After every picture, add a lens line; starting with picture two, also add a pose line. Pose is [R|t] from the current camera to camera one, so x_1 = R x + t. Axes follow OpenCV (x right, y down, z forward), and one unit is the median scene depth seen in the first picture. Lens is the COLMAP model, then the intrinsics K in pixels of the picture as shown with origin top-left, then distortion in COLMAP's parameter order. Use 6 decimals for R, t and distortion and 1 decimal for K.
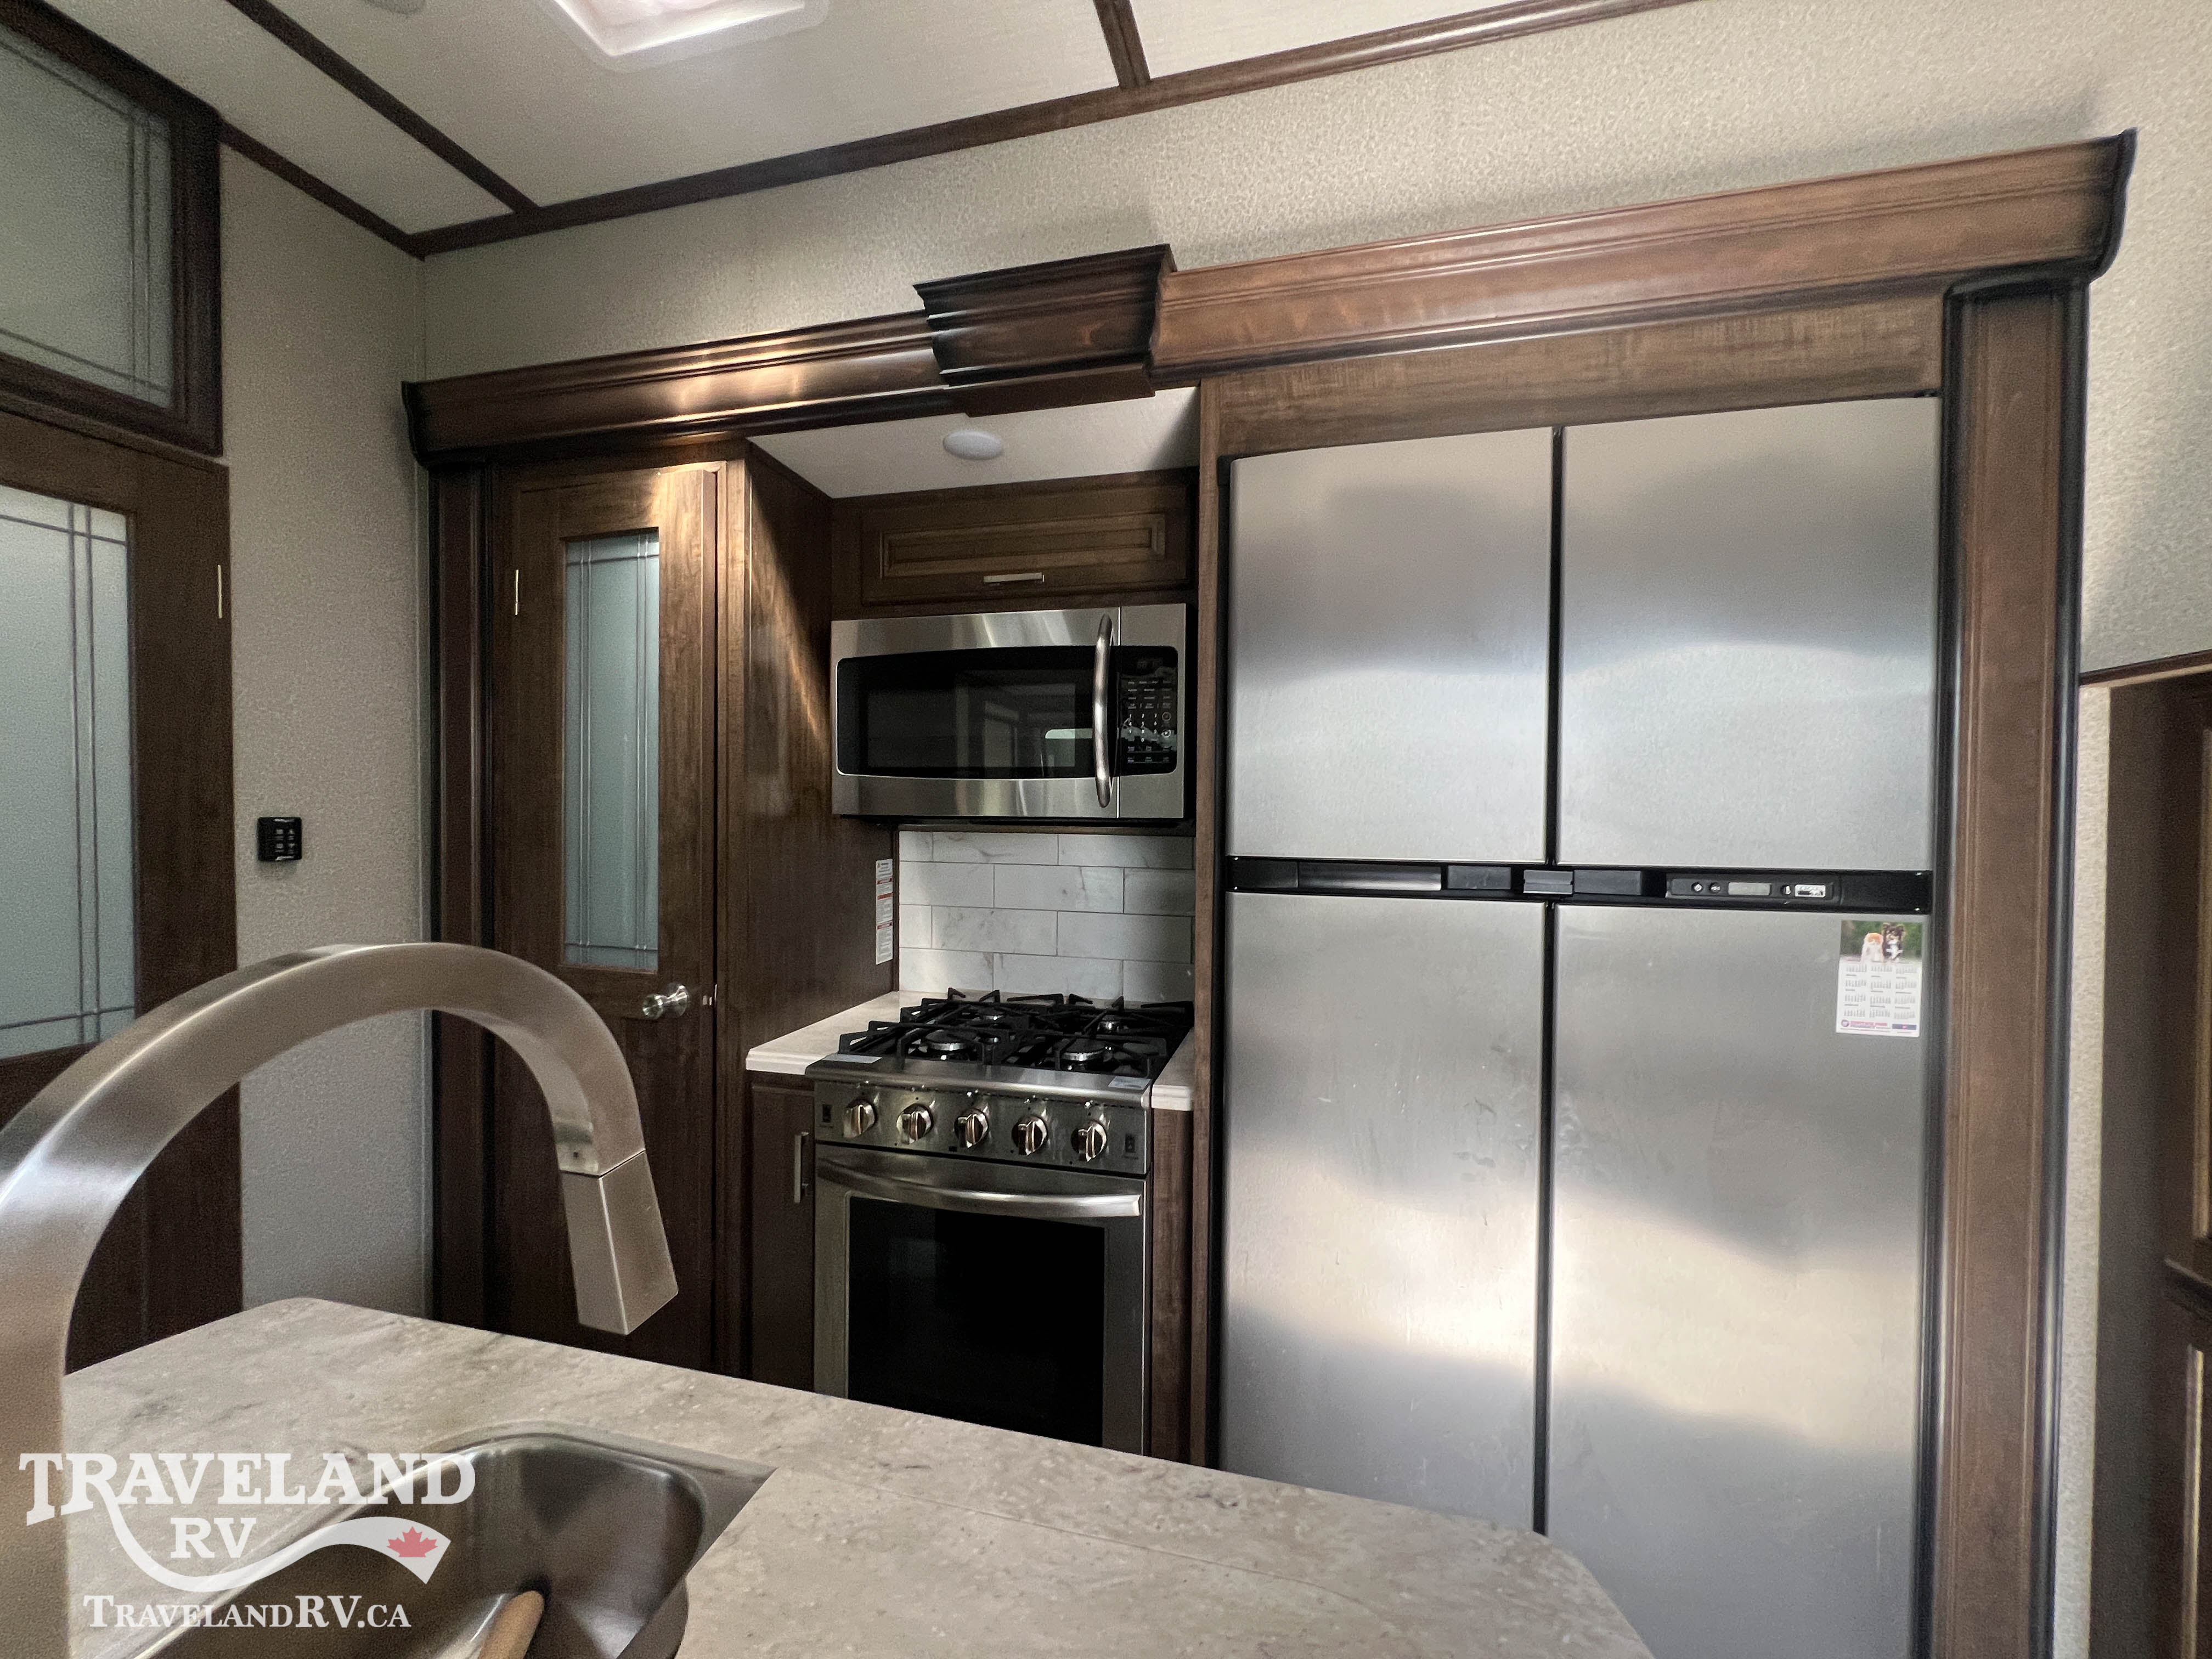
lens RADIAL K [[892.1, 0, 1106.0], [0, 892.1, 829.5], [0, 0, 1]] dist [-0.000483, -0.000090]
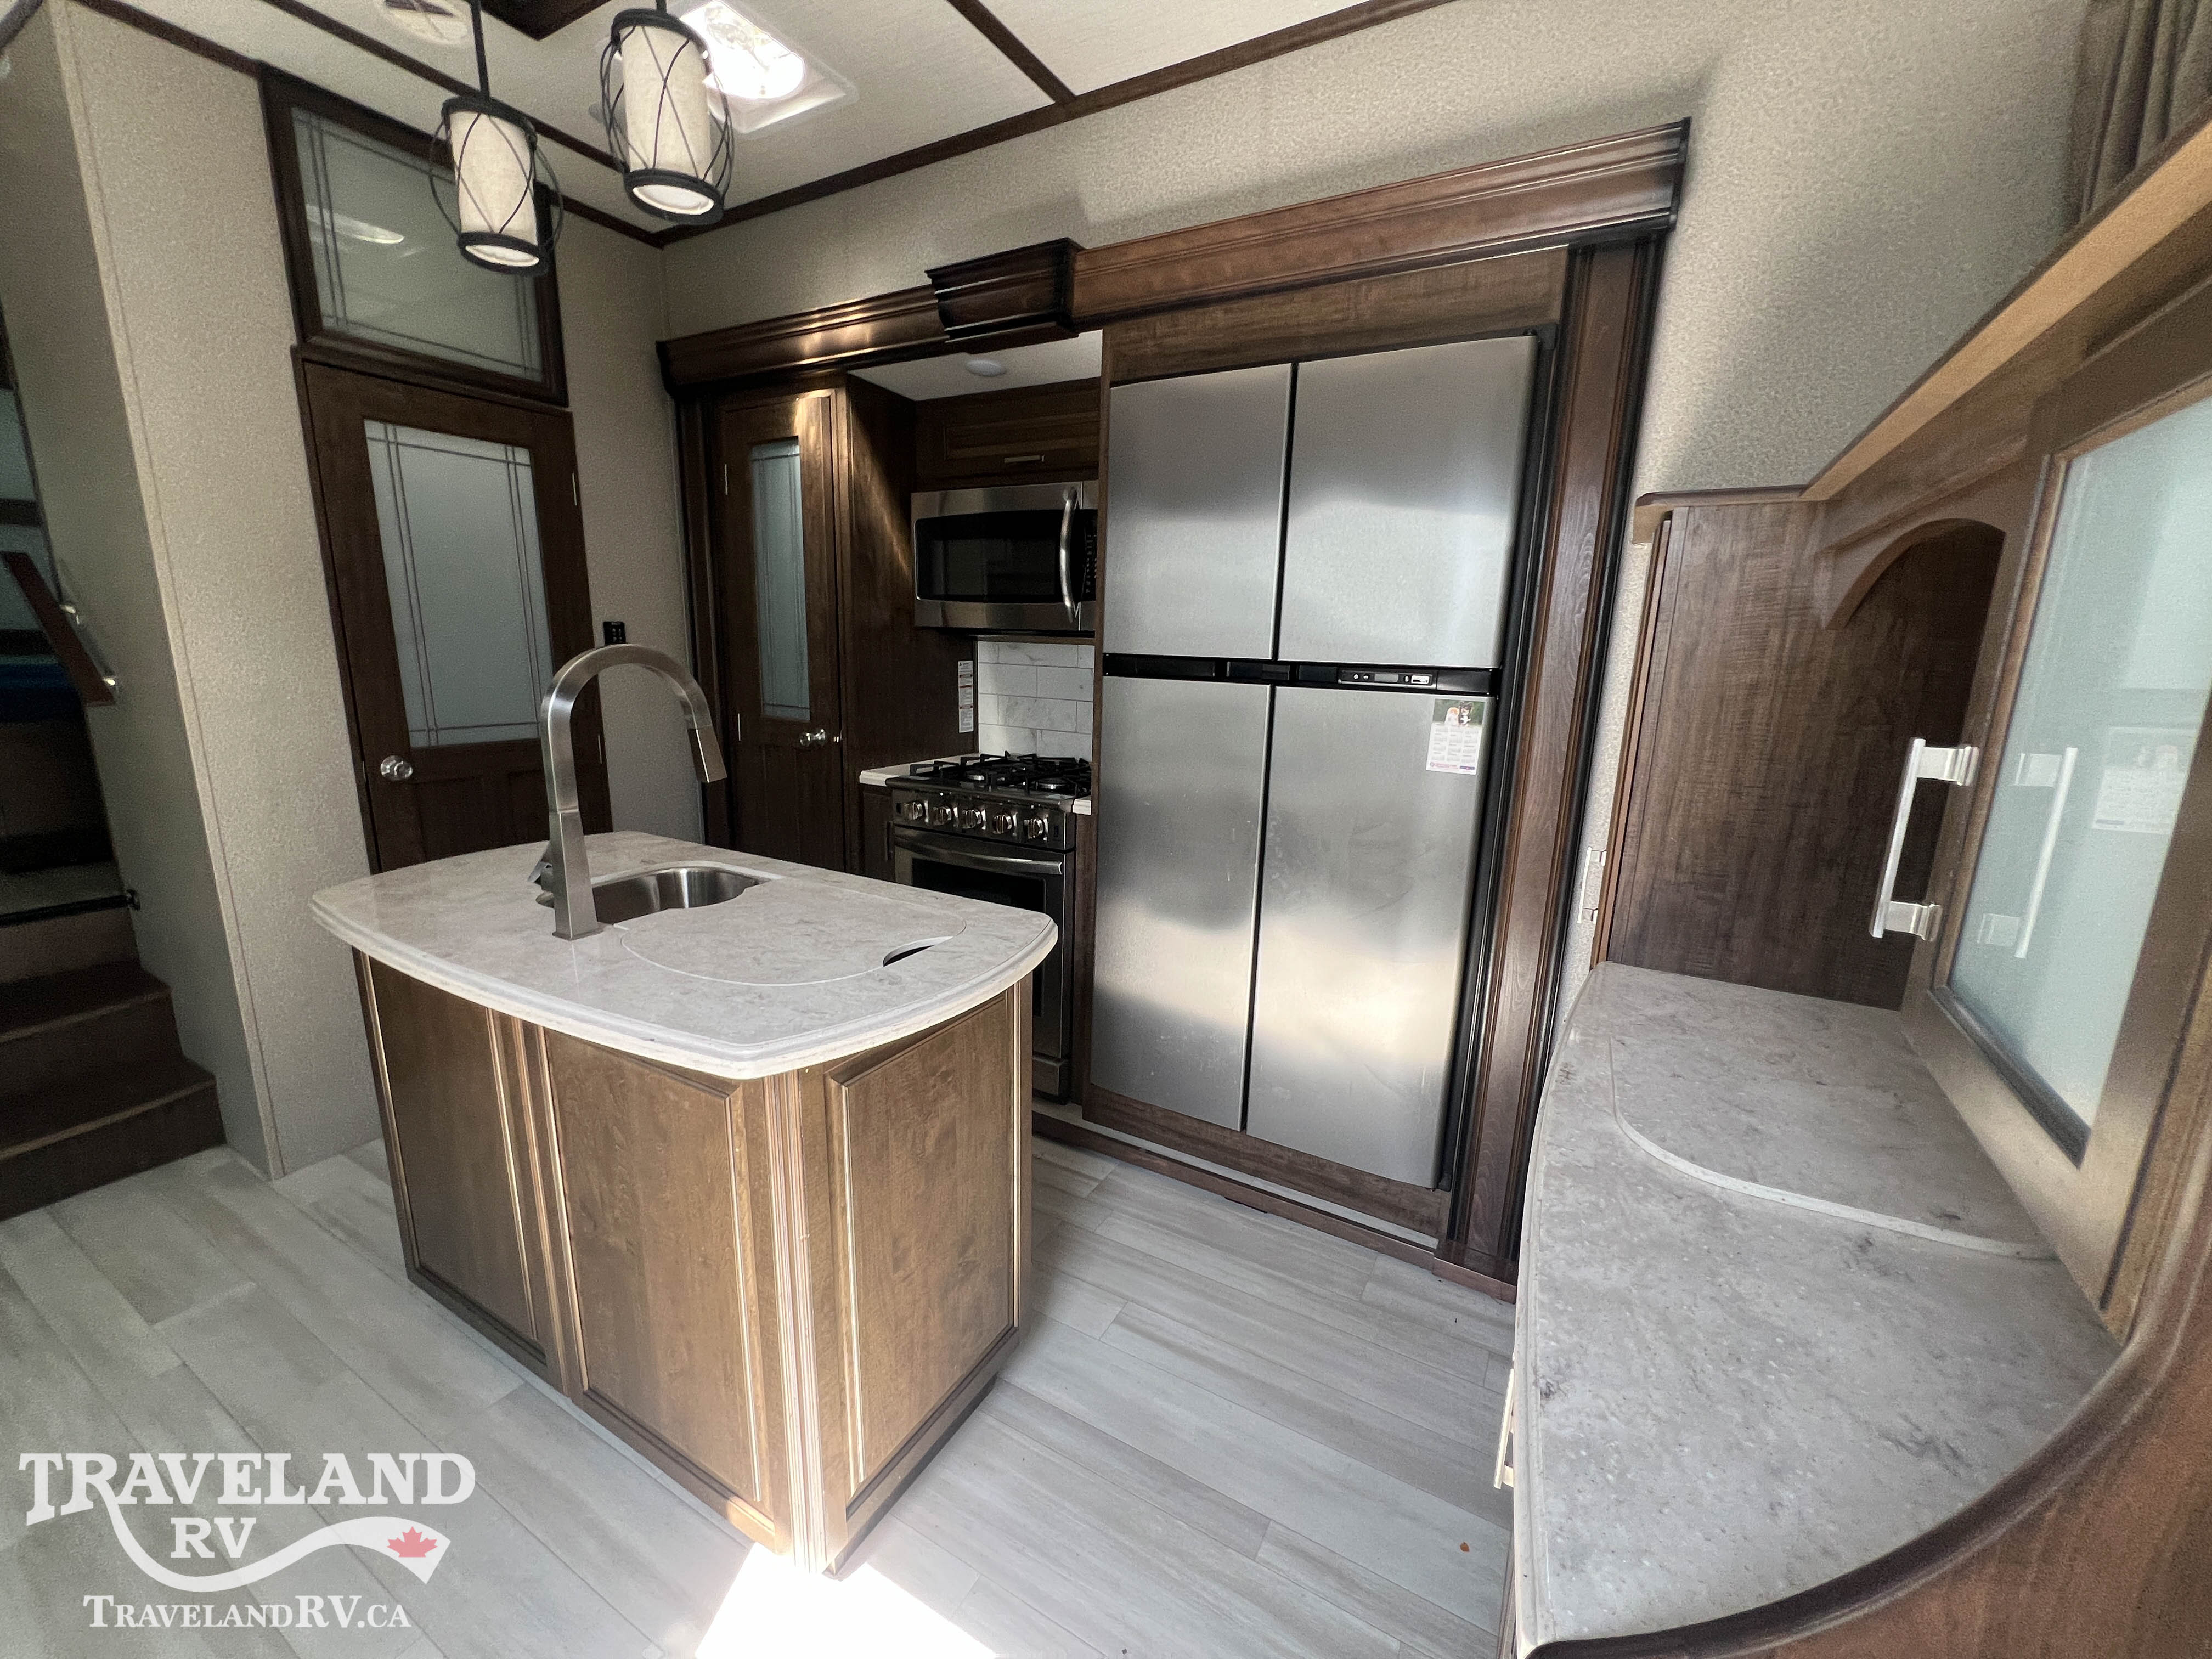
lens RADIAL K [[892.1, 0, 1106.0], [0, 892.1, 829.5], [0, 0, 1]] dist [-0.000483, -0.000090]
pose [[0.965007, 0.072969, -0.251867, 0.492256], [-0.024754, 0.981563, 0.189530, 0.032117], [0.261053, -0.176663, 0.949021, -0.496053]]
